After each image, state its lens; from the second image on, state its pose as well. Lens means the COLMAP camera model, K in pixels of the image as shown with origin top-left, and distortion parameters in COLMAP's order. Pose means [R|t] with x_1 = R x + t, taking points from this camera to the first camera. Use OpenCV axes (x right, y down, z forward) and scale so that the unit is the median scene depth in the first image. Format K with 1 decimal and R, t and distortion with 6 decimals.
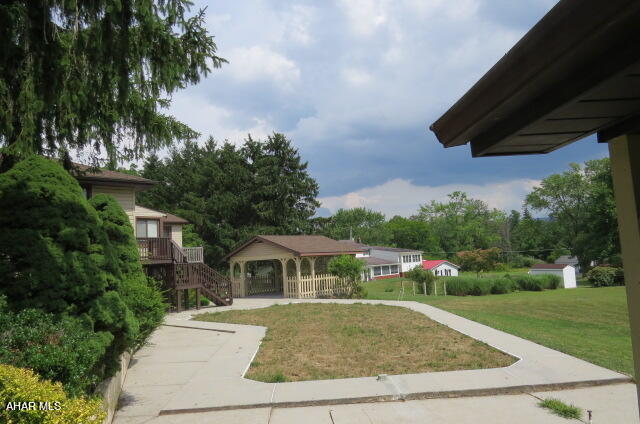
lens RADIAL K [[456.9, 0, 322.9], [0, 456.9, 213.6], [0, 0, 1]] dist [-0.020147, -0.007394]
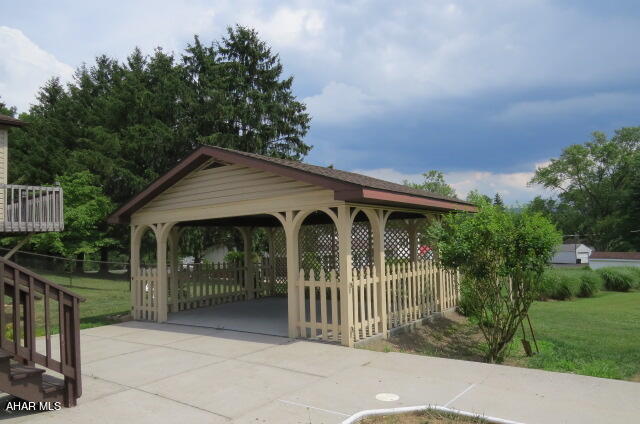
lens RADIAL K [[456.9, 0, 324.3], [0, 456.9, 213.3], [0, 0, 1]] dist [-0.020147, -0.007394]
pose [[0.993081, 0.029217, 0.113742, -0.053823], [-0.032569, 0.999085, 0.027723, 0.049343], [-0.112828, -0.031236, 0.993123, 0.373656]]
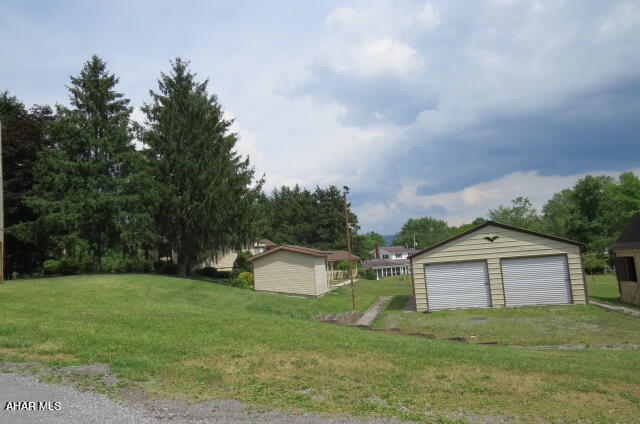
lens RADIAL K [[456.9, 0, 317.8], [0, 456.9, 207.6], [0, 0, 1]] dist [-0.020147, -0.007394]
pose [[0.968075, -0.045971, -0.246407, 0.250027], [0.042534, 0.998909, -0.019254, -0.065979], [0.247024, 0.008159, 0.968975, -0.606713]]
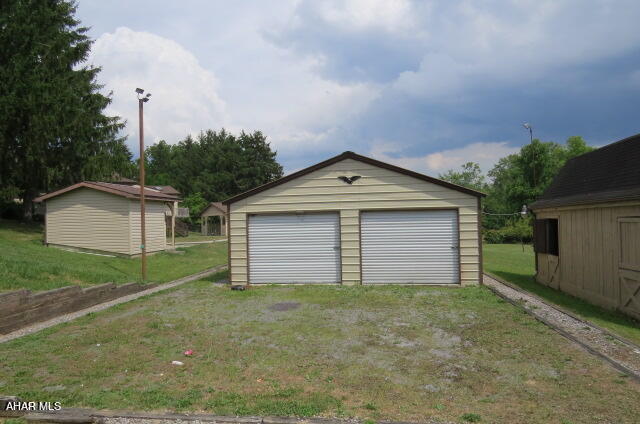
lens RADIAL K [[456.9, 0, 324.2], [0, 456.9, 212.4], [0, 0, 1]] dist [-0.020147, -0.007394]
pose [[0.988178, 0.027439, -0.150834, 0.332902], [-0.015190, 0.996535, 0.081774, -0.038983], [0.152555, -0.078516, 0.985171, -0.416501]]
